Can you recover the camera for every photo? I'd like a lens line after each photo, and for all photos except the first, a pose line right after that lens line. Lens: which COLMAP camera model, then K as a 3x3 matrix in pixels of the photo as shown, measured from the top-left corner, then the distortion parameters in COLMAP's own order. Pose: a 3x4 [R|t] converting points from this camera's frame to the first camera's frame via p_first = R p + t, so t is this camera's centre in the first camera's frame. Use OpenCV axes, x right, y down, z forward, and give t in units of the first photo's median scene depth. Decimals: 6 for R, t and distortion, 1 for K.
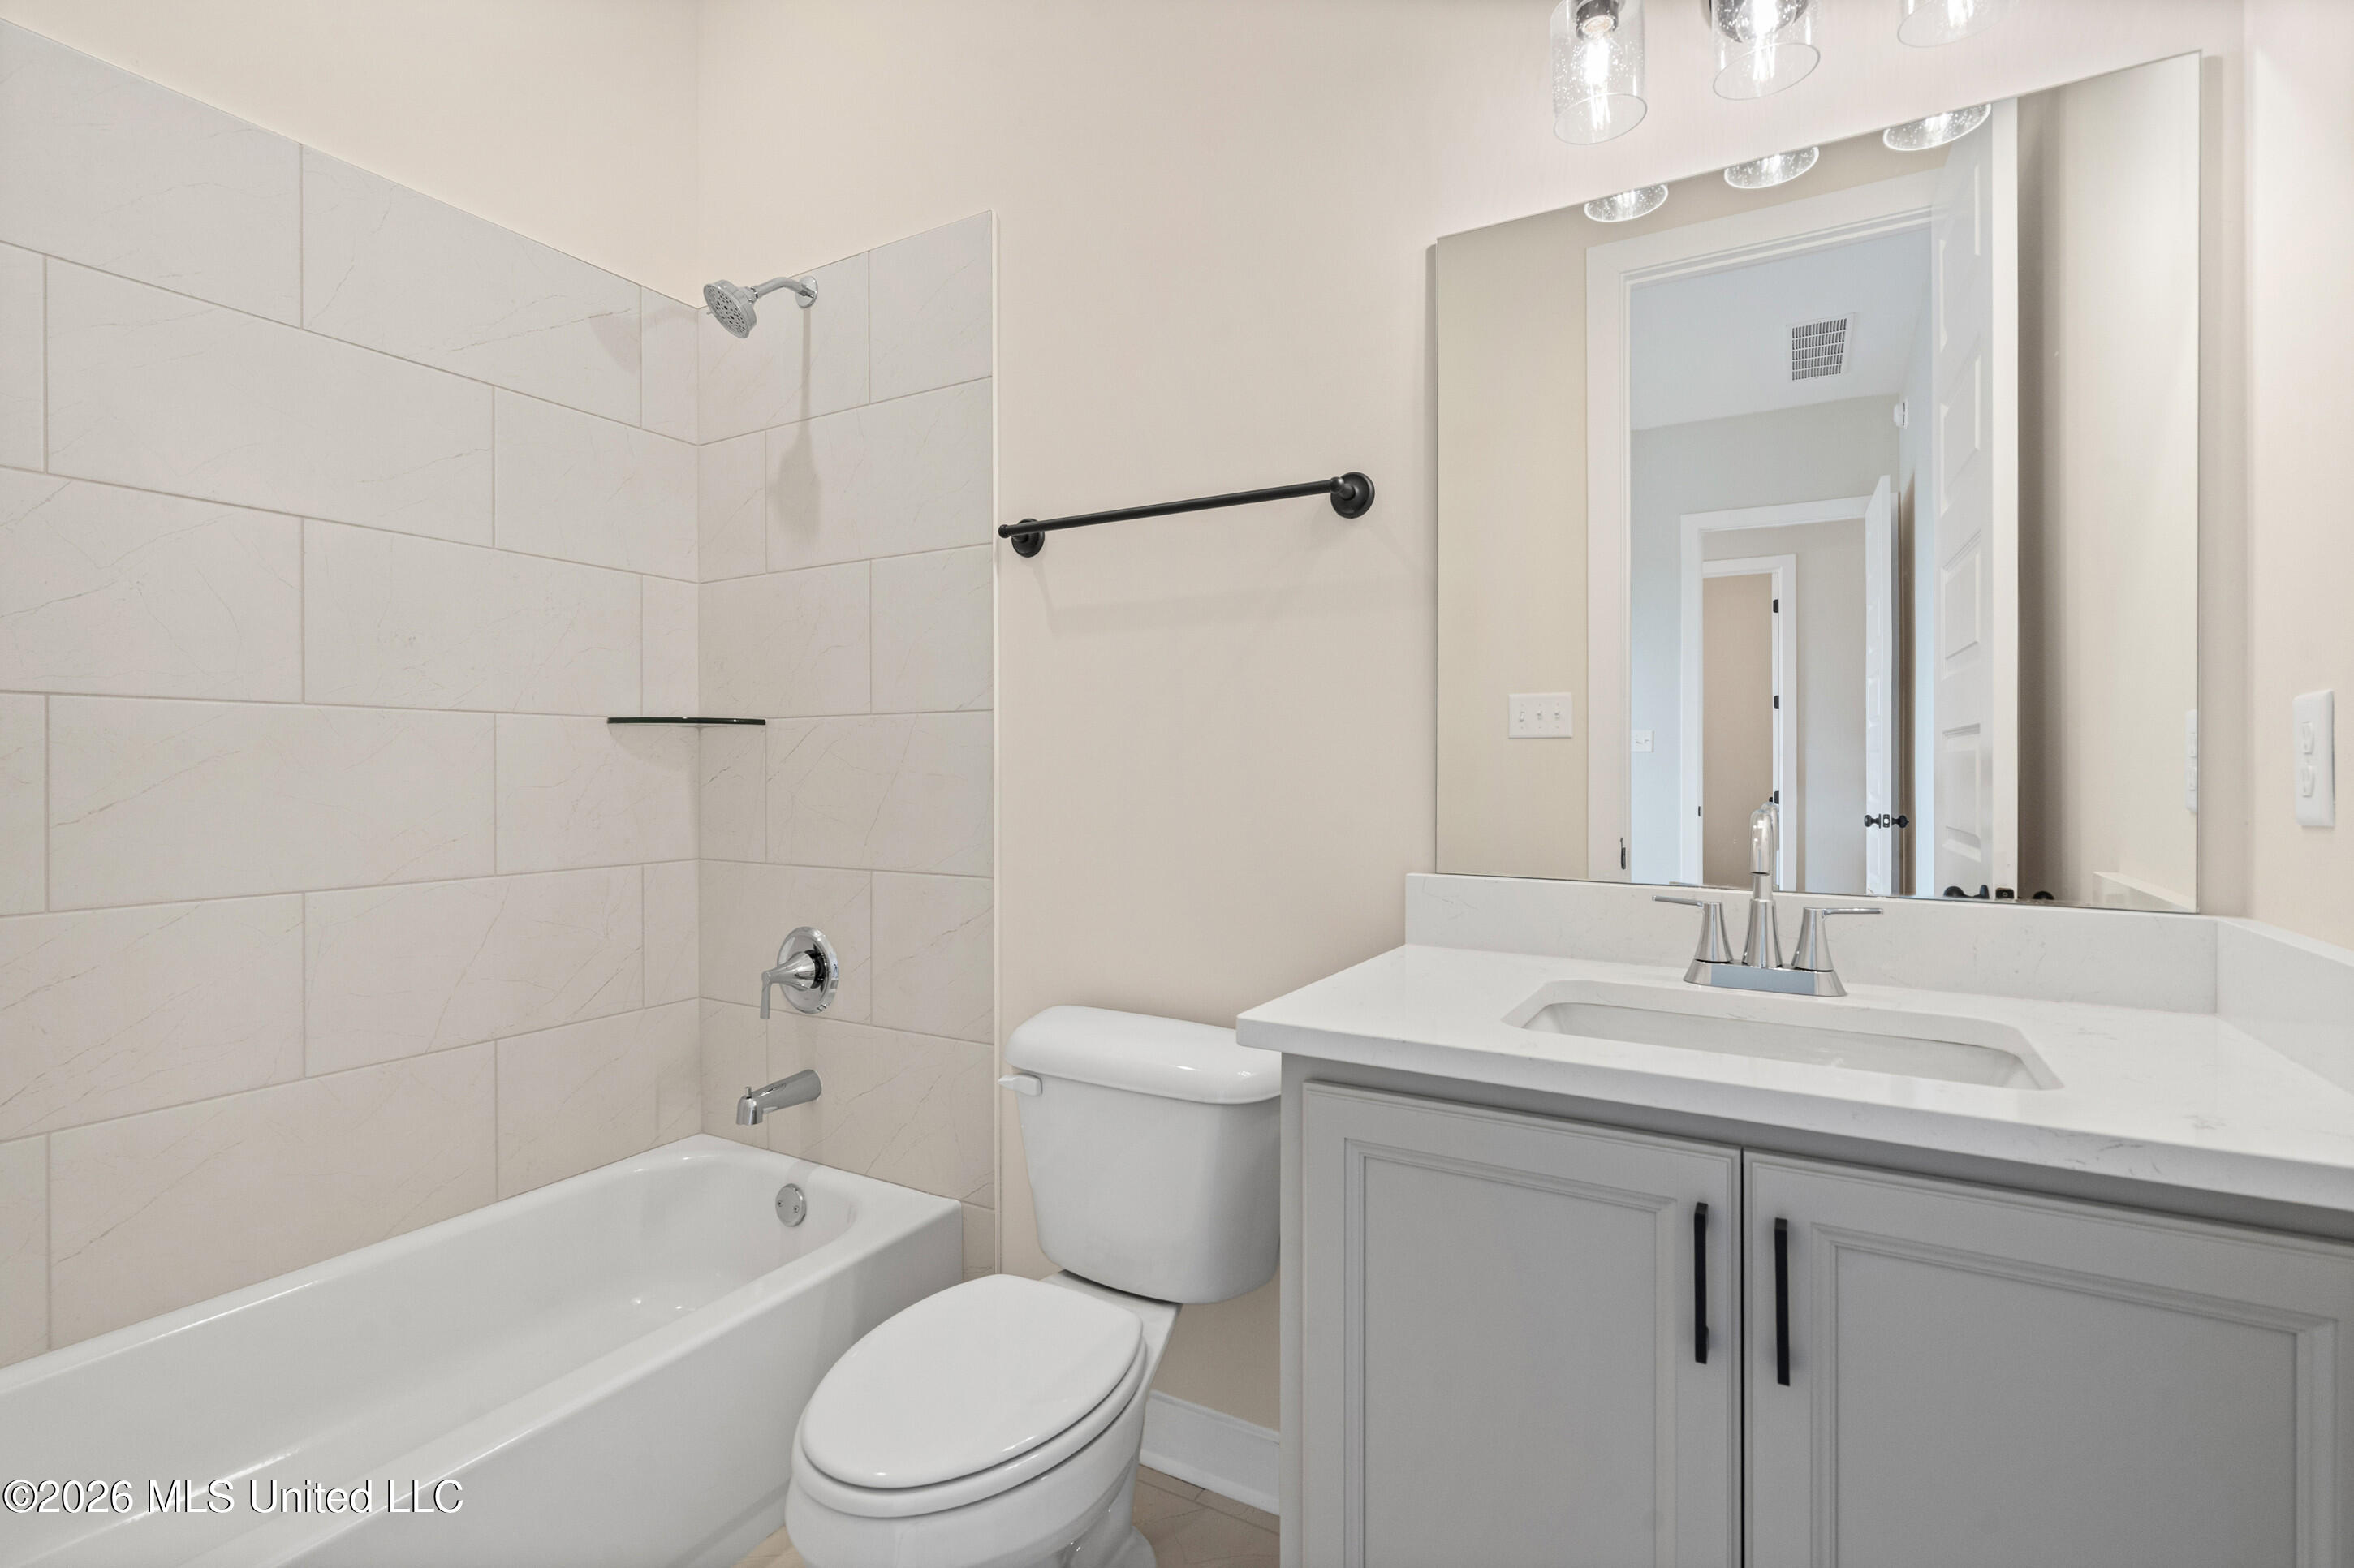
lens RADIAL K [[1089.9, 0, 1177.0], [0, 1089.9, 784.0], [0, 0, 1]] dist [-0.001620, 0.000118]
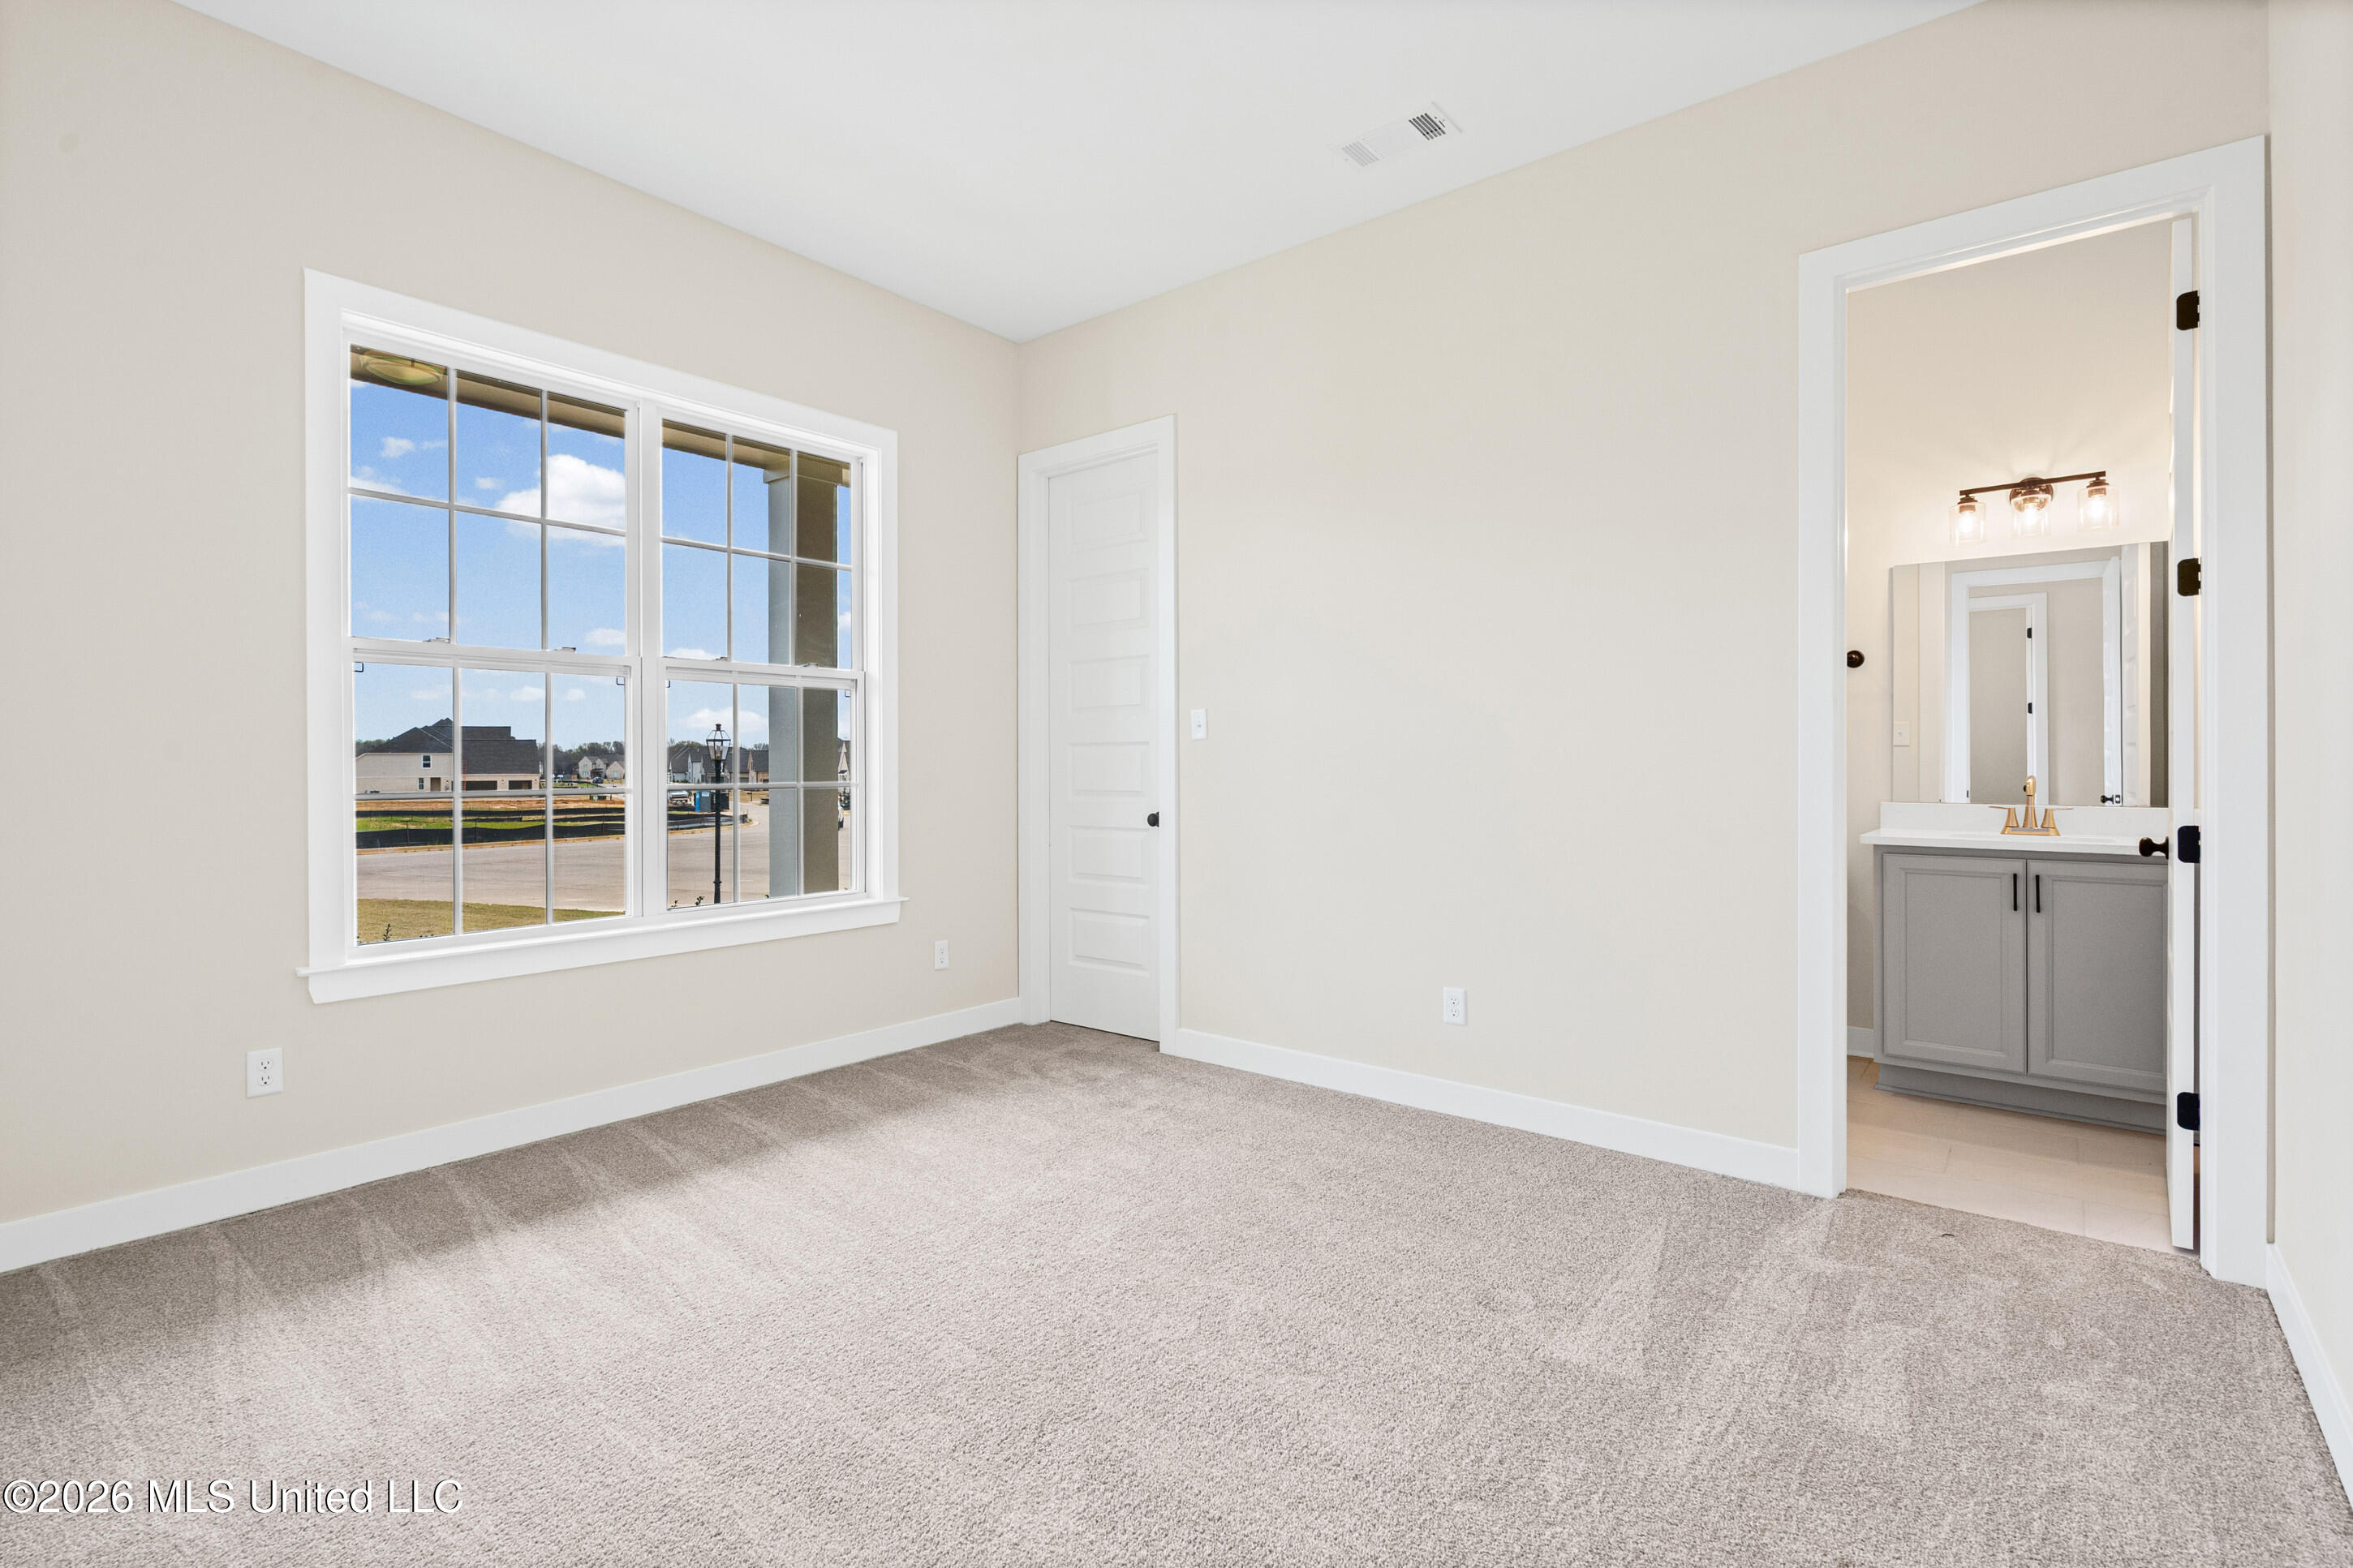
lens RADIAL K [[1089.4, 0, 1176.5], [0, 1089.4, 784.0], [0, 0, 1]] dist [-0.001620, 0.000118]
pose [[0.987255, -0.001366, -0.159143, -1.372192], [0.001968, 0.999991, 0.003625, 0.029810], [0.159137, -0.003892, 0.987249, -2.450747]]
